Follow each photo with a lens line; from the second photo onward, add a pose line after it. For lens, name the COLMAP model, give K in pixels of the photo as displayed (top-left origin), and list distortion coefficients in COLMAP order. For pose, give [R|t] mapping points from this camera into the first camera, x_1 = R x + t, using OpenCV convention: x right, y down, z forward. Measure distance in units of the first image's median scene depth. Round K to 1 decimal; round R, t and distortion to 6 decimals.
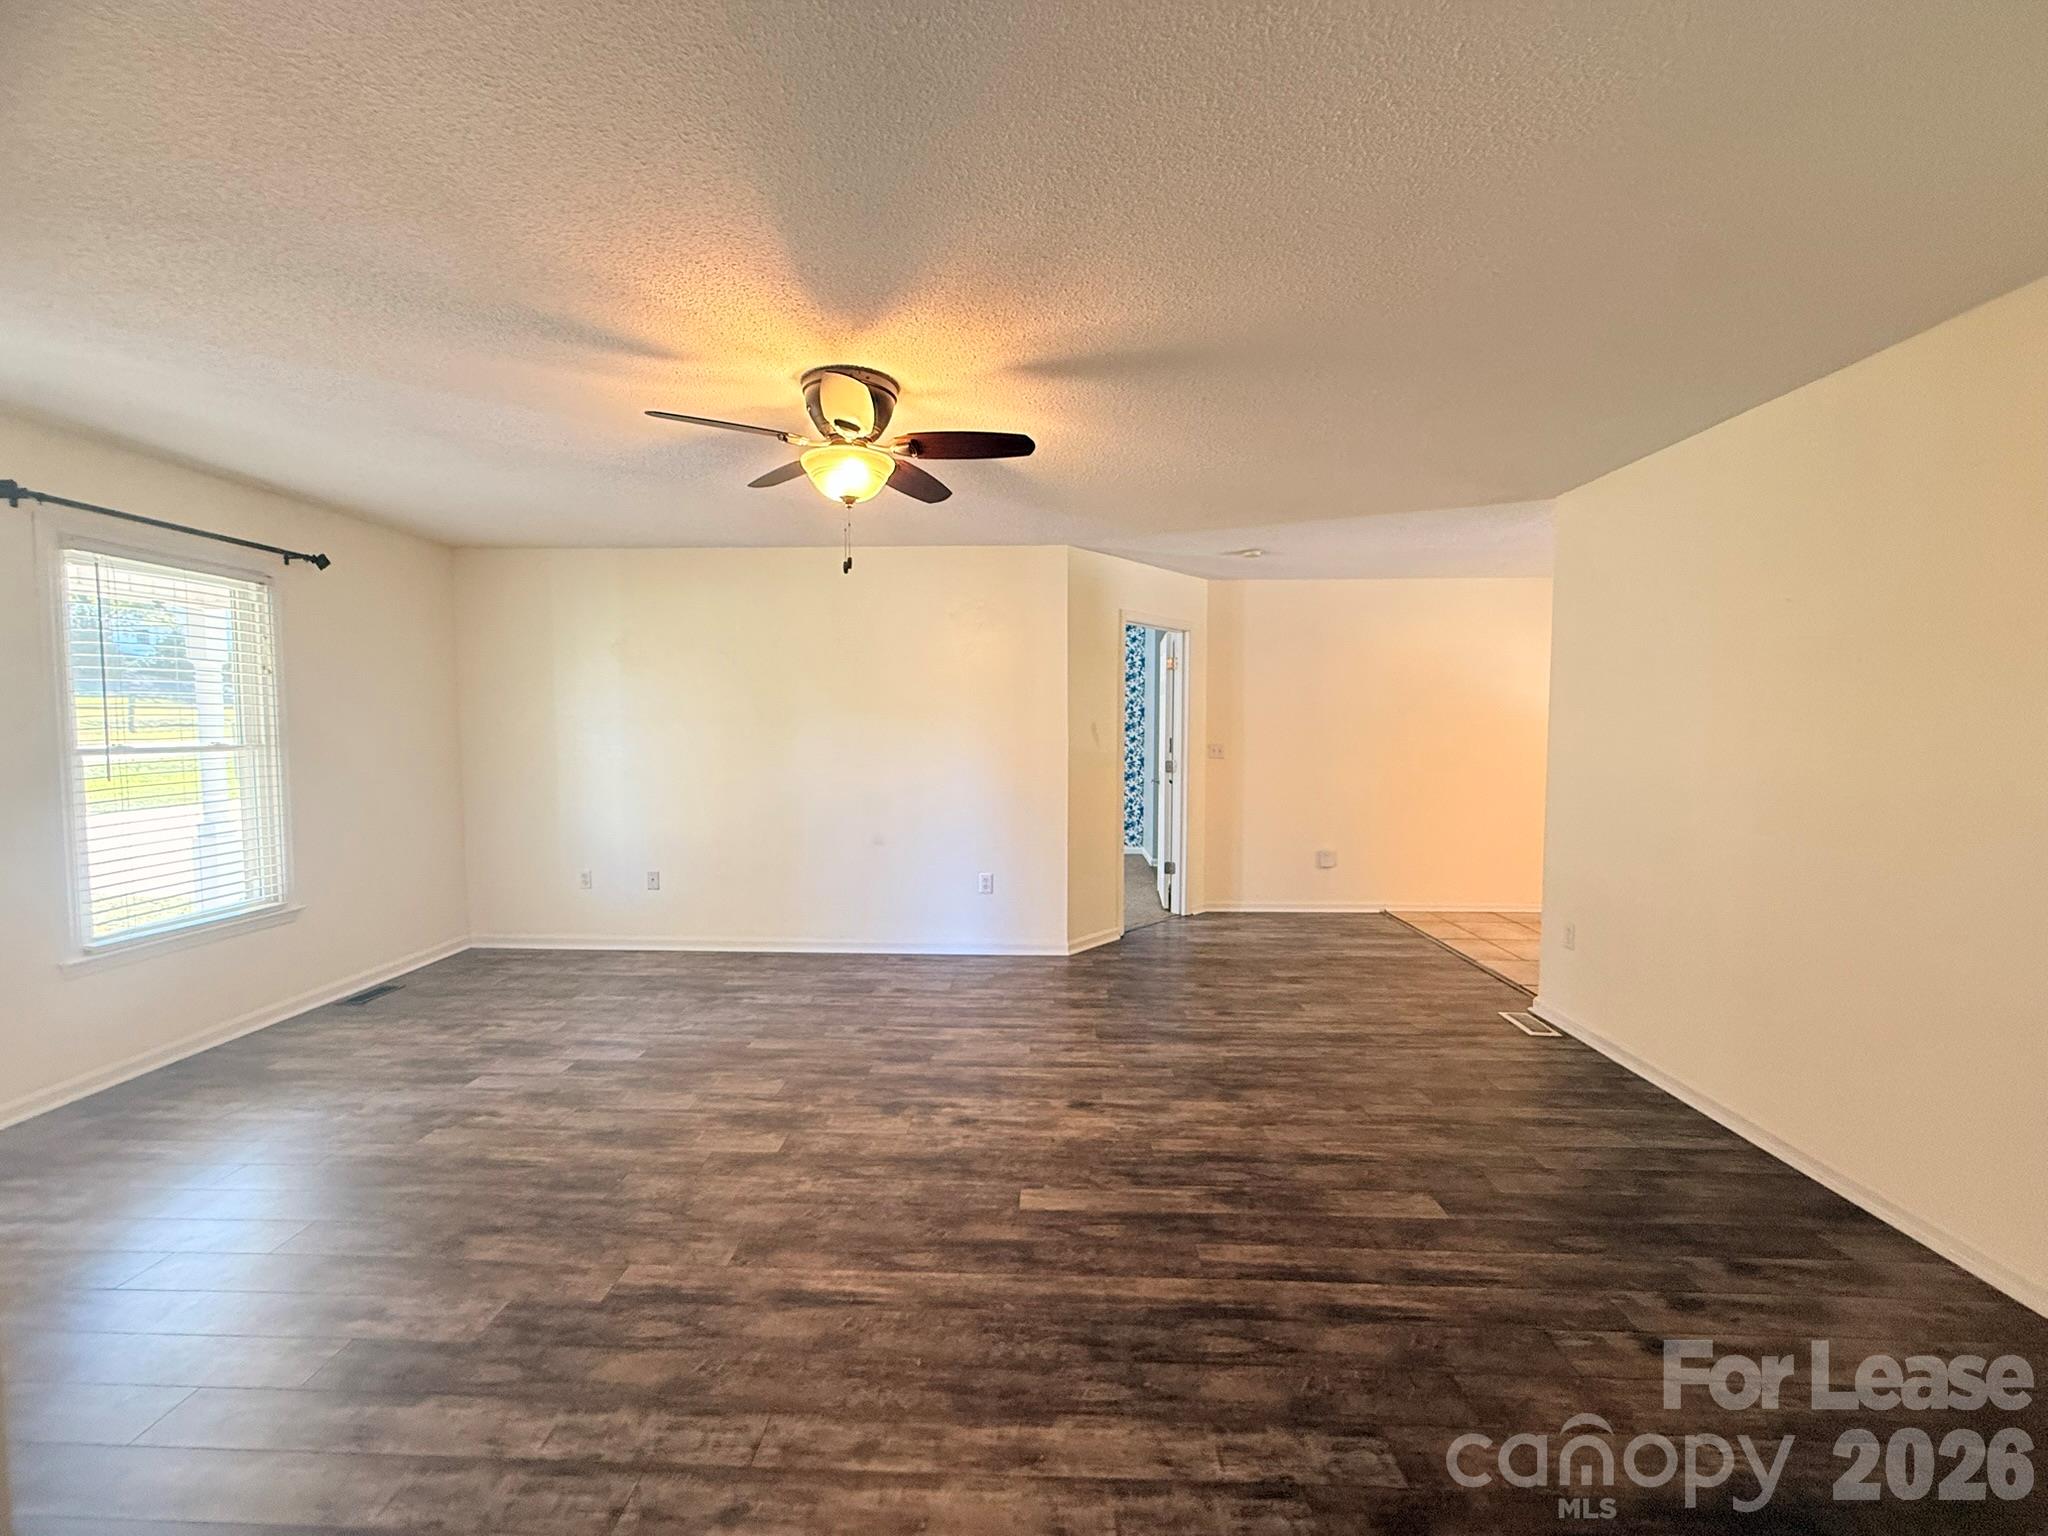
lens RADIAL K [[817.0, 0, 1012.3], [0, 817.0, 761.1], [0, 0, 1]] dist [0.002781, 0.000170]
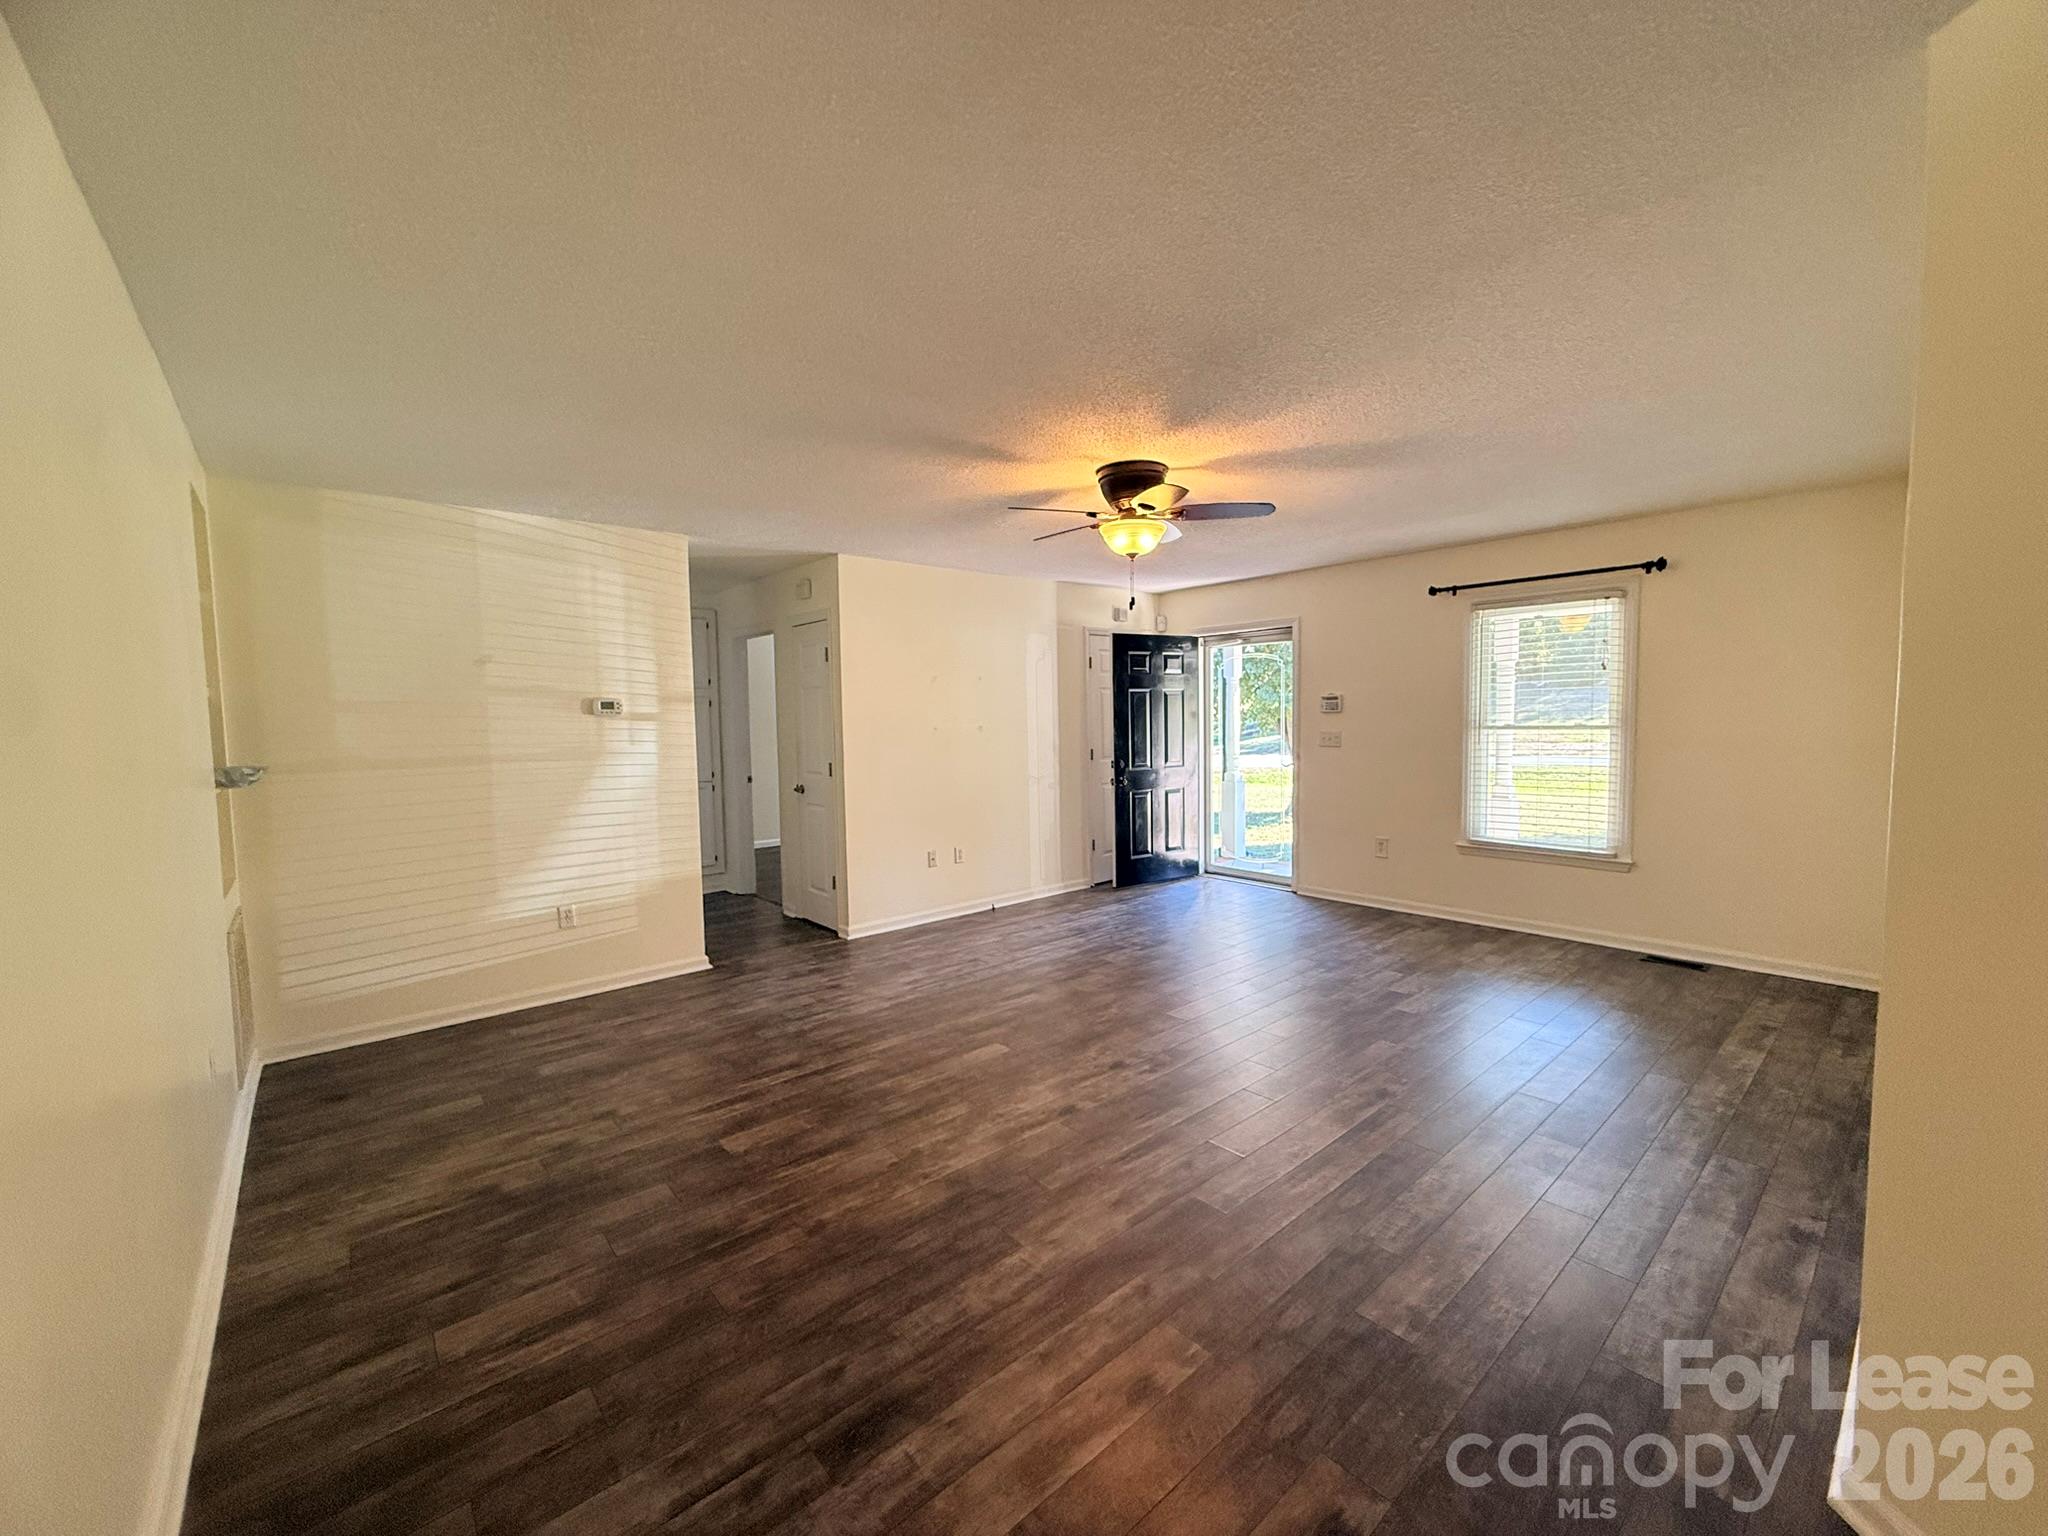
lens RADIAL K [[817.0, 0, 1017.4], [0, 817.0, 767.8], [0, 0, 1]] dist [0.002781, 0.000170]
pose [[-0.731472, 0.055286, -0.679627, 0.795924], [-0.013120, 0.995382, 0.095093, -0.081861], [0.681745, 0.078475, -0.727368, 1.695462]]
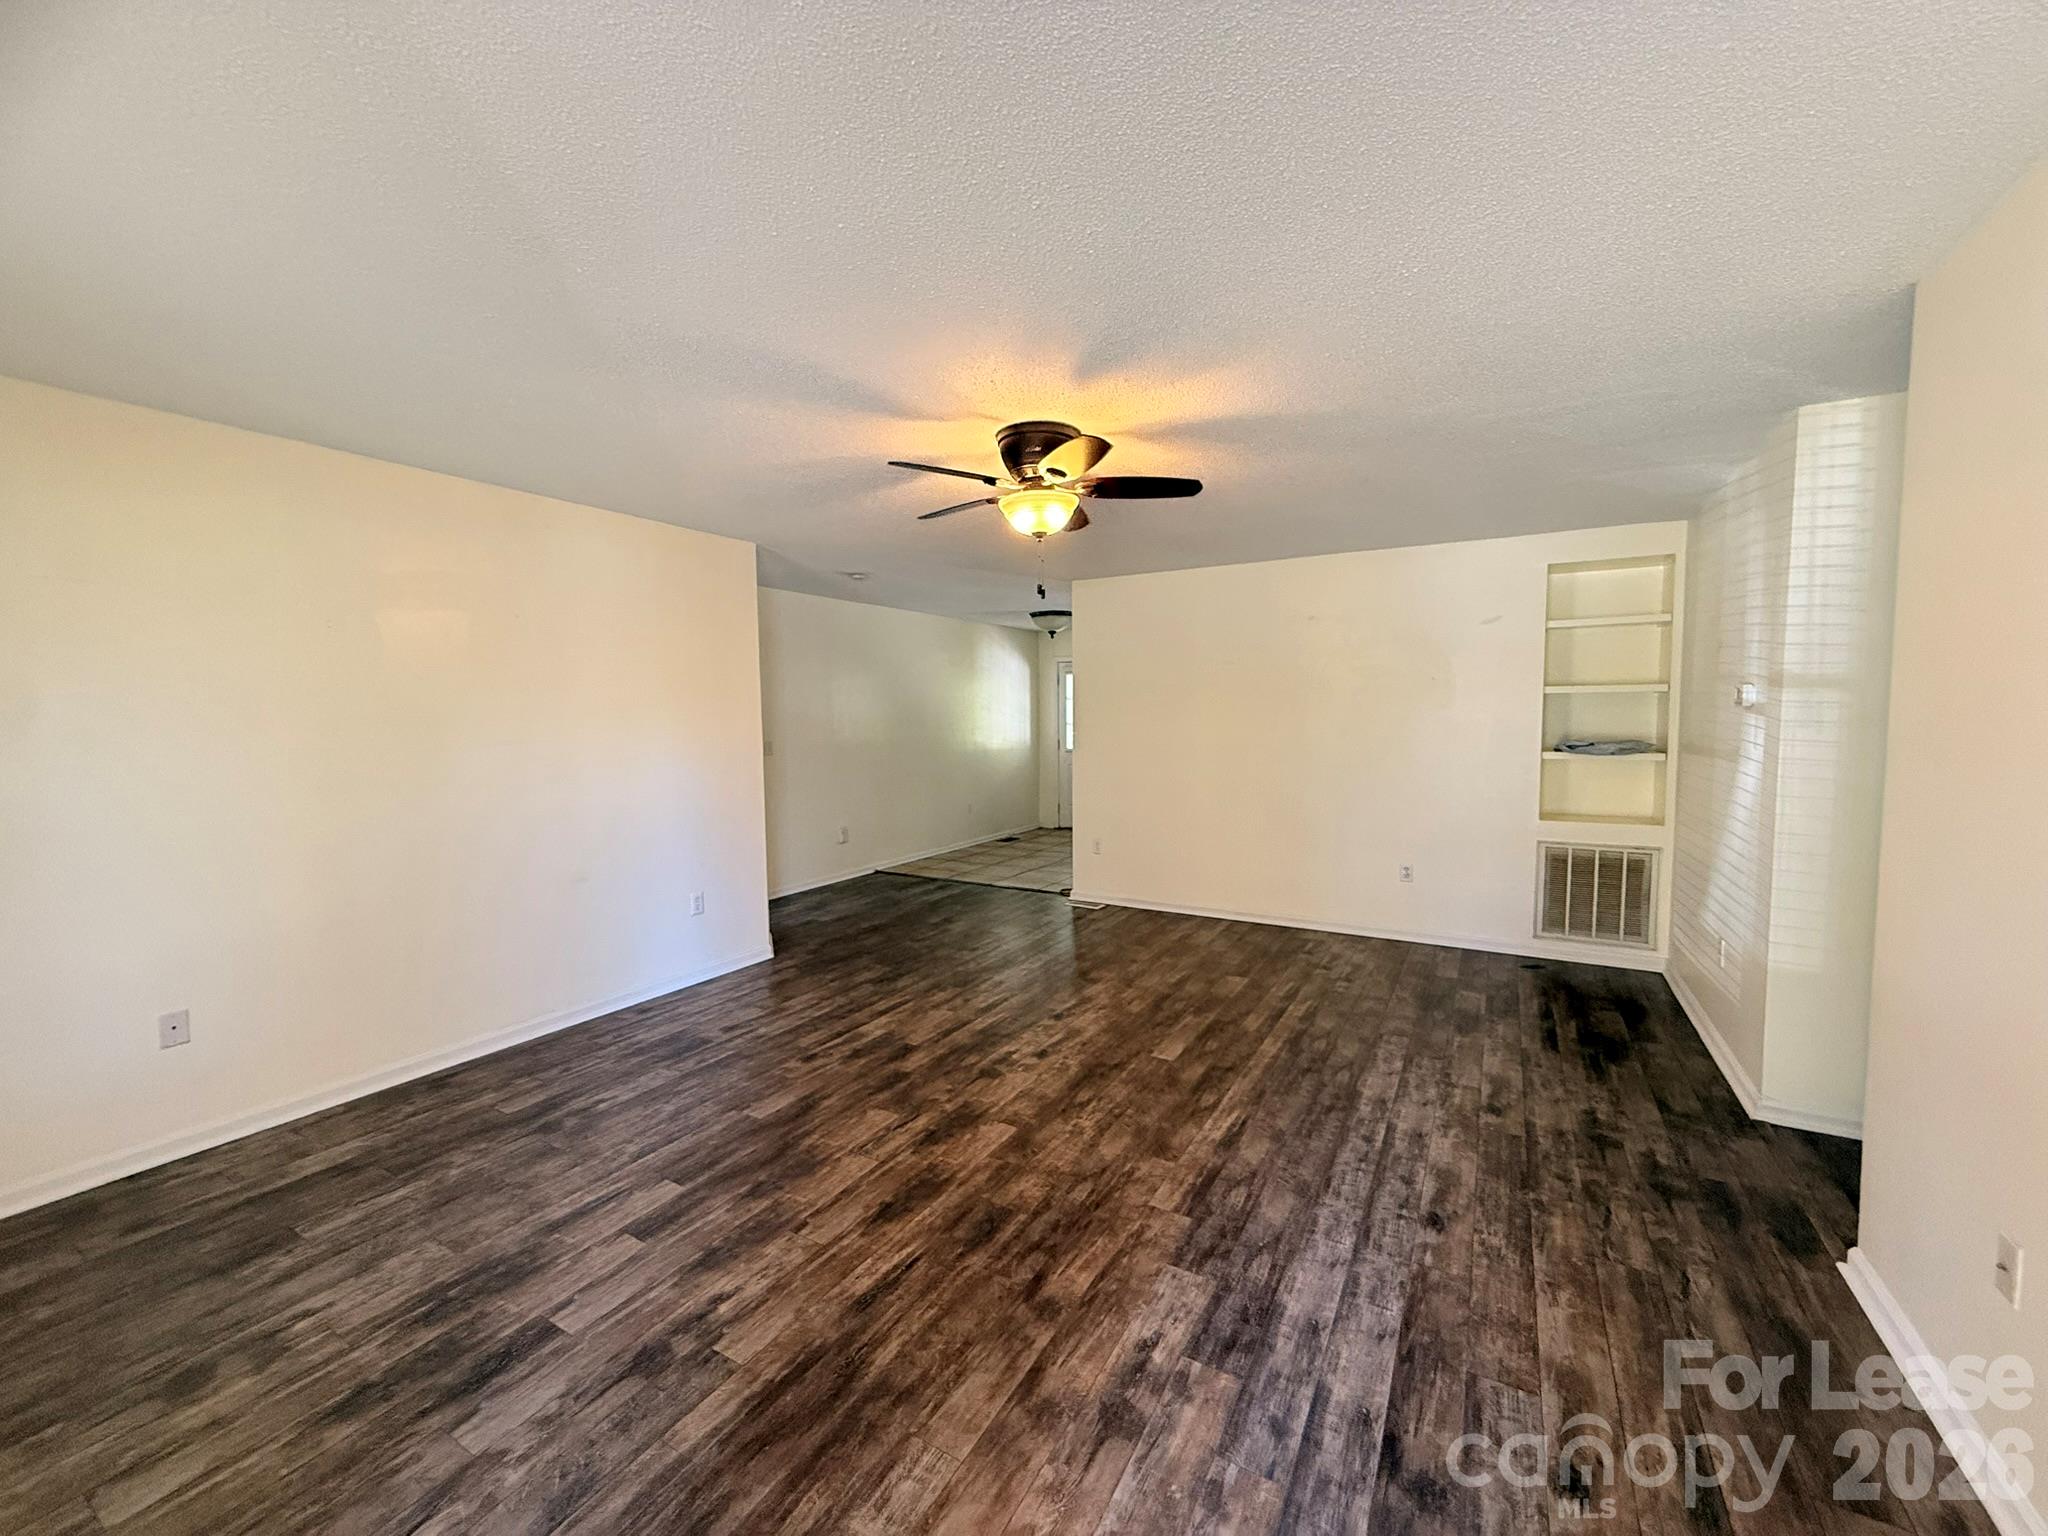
lens RADIAL K [[817.0, 0, 1021.4], [0, 817.0, 775.1], [0, 0, 1]] dist [0.002781, 0.000170]
pose [[0.472081, -0.069518, 0.878810, -1.105650], [0.046423, 0.997463, 0.053966, -0.039723], [-0.880332, 0.015321, 0.474110, 0.441094]]
